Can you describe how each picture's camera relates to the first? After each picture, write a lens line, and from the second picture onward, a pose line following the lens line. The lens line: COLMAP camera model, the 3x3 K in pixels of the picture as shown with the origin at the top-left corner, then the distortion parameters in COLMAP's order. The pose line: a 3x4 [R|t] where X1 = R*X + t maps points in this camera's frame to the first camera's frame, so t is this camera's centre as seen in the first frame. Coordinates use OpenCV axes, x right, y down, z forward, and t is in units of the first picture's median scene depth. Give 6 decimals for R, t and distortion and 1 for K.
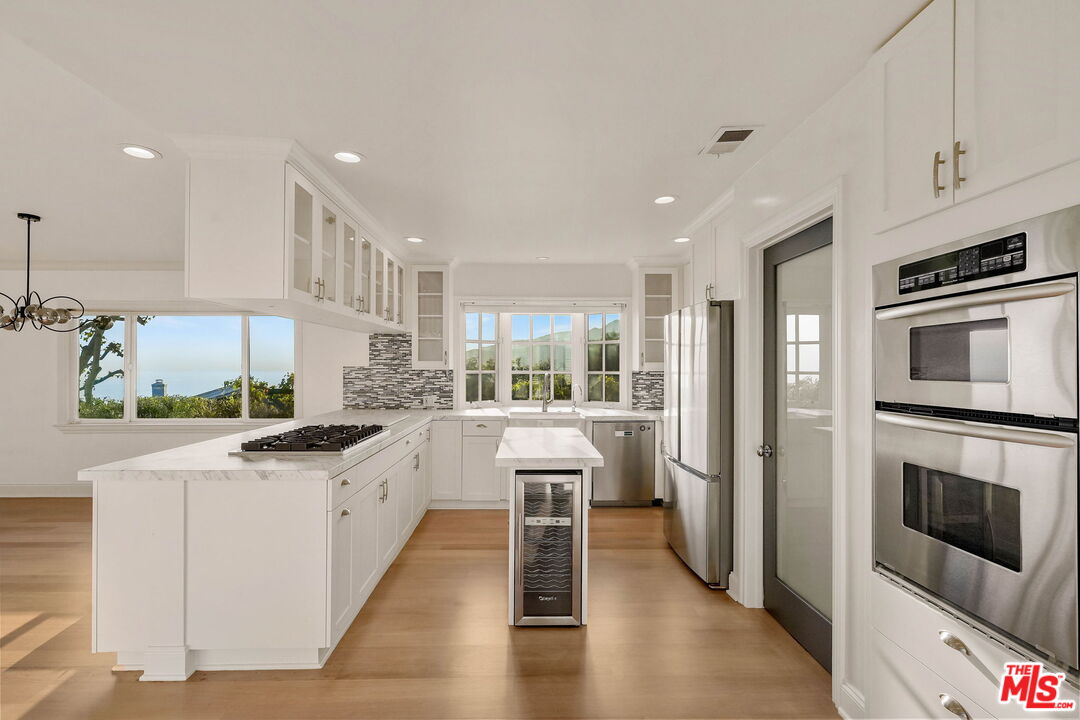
lens RADIAL K [[499.5, 0, 537.6], [0, 499.5, 363.1], [0, 0, 1]] dist [-0.001016, 0.000000]
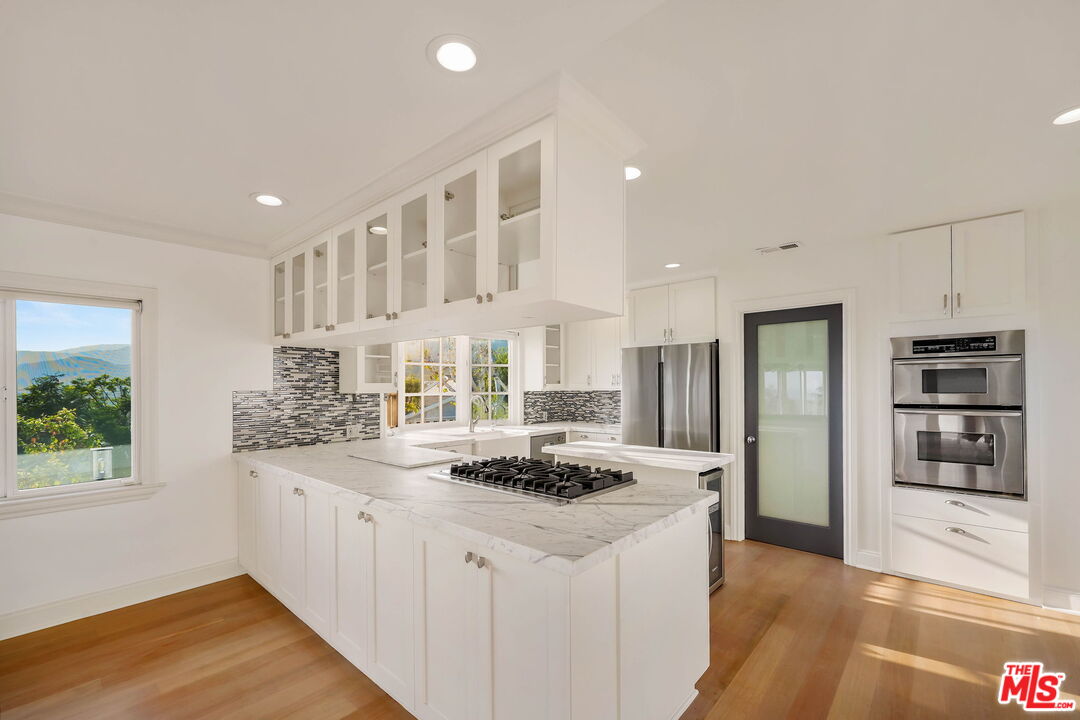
lens RADIAL K [[452.8, 0, 538.7], [0, 452.8, 384.1], [0, 0, 1]] dist [-0.000598, -0.000143]
pose [[0.686625, -0.004186, 0.727000, -0.554158], [0.001121, 0.999988, 0.004698, -0.005522], [-0.727011, -0.002411, 0.686621, 0.258226]]
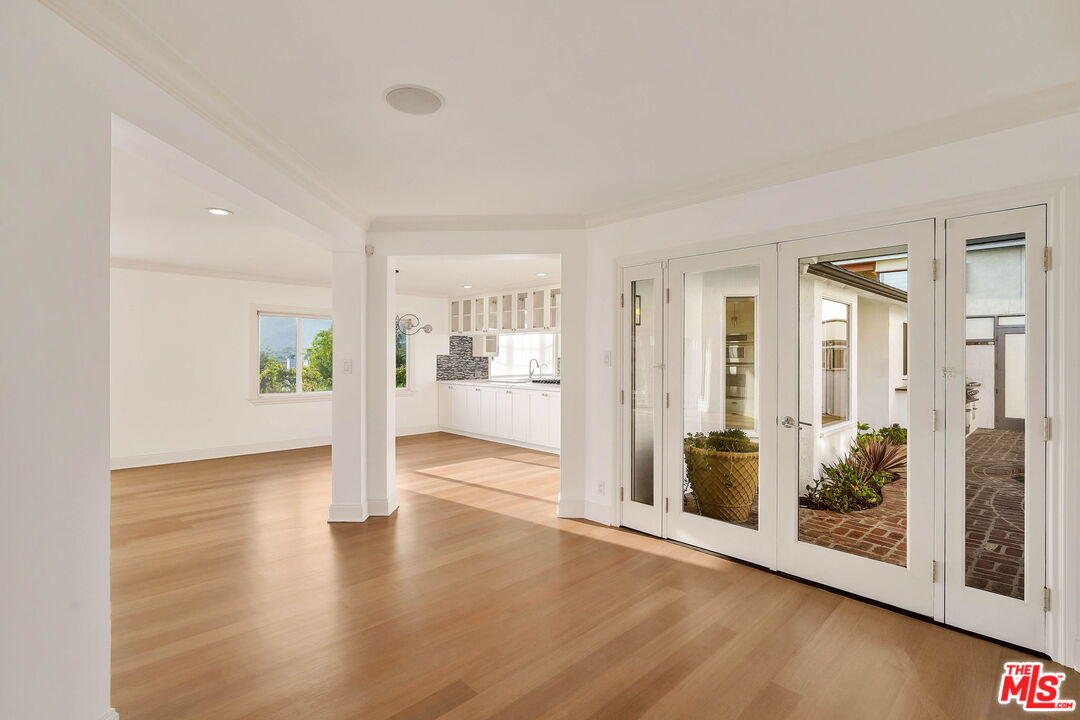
lens RADIAL K [[500.4, 0, 534.8], [0, 500.4, 357.4], [0, 0, 1]] dist [0.000645, 0.000102]
pose [[0.744237, 0.000232, 0.667916, -1.261742], [-0.006793, 0.999951, 0.007222, 0.001157], [-0.667881, -0.009912, 0.744202, -0.465638]]
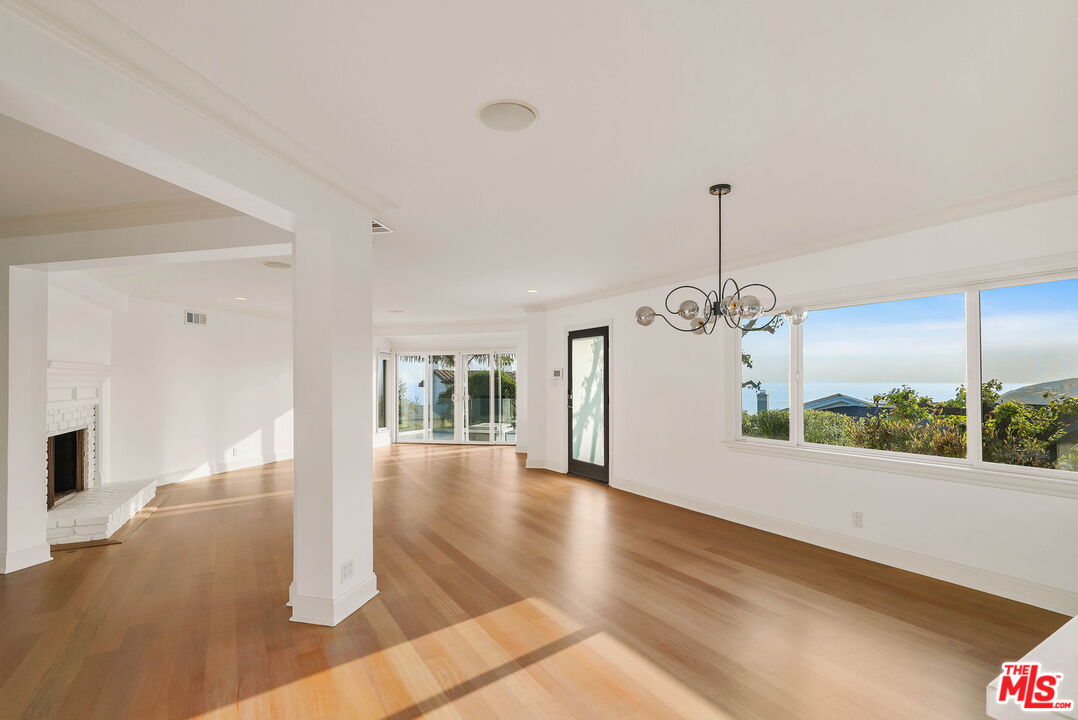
lens RADIAL K [[508.9, 0, 533.4], [0, 508.9, 376.5], [0, 0, 1]] dist [-0.000143, 0.000033]
pose [[0.490598, -0.007800, -0.871351, -0.314233], [0.012026, 0.999925, -0.002180, 0.003398], [0.871303, -0.009409, 0.490655, 0.231703]]
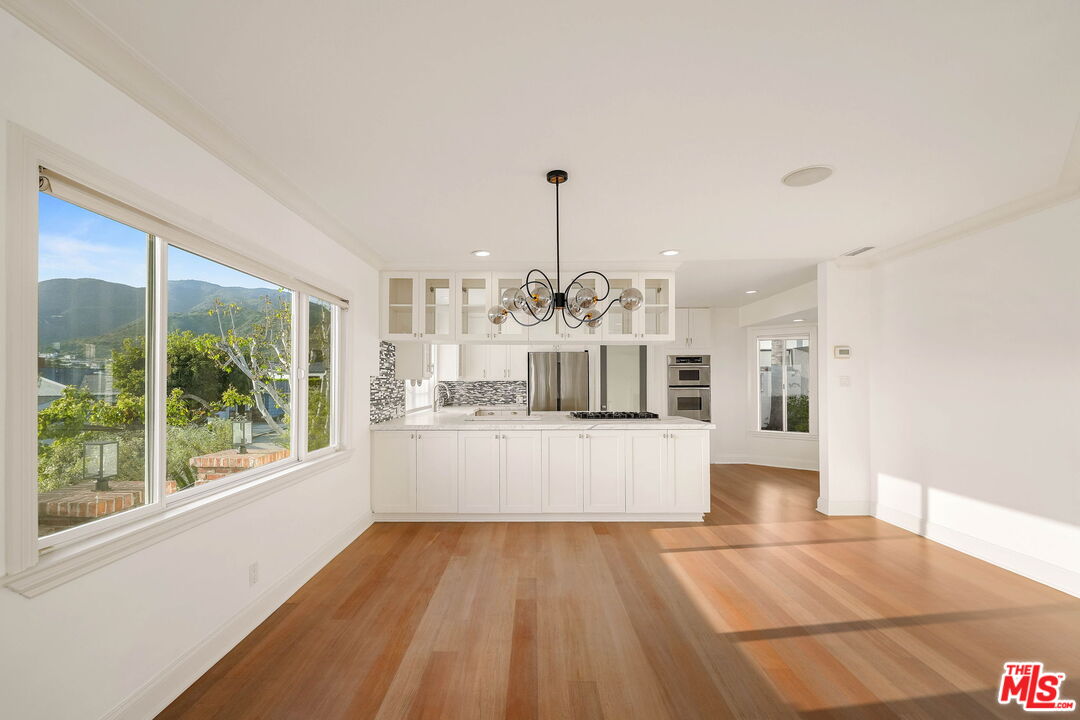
lens RADIAL K [[467.4, 0, 528.6], [0, 467.4, 379.9], [0, 0, 1]] dist [0.001137, 0.000300]
pose [[0.039821, 0.003121, 0.999202, -1.183345], [-0.005666, 0.999980, -0.002898, 0.014977], [-0.999191, -0.005546, 0.039838, 0.692761]]
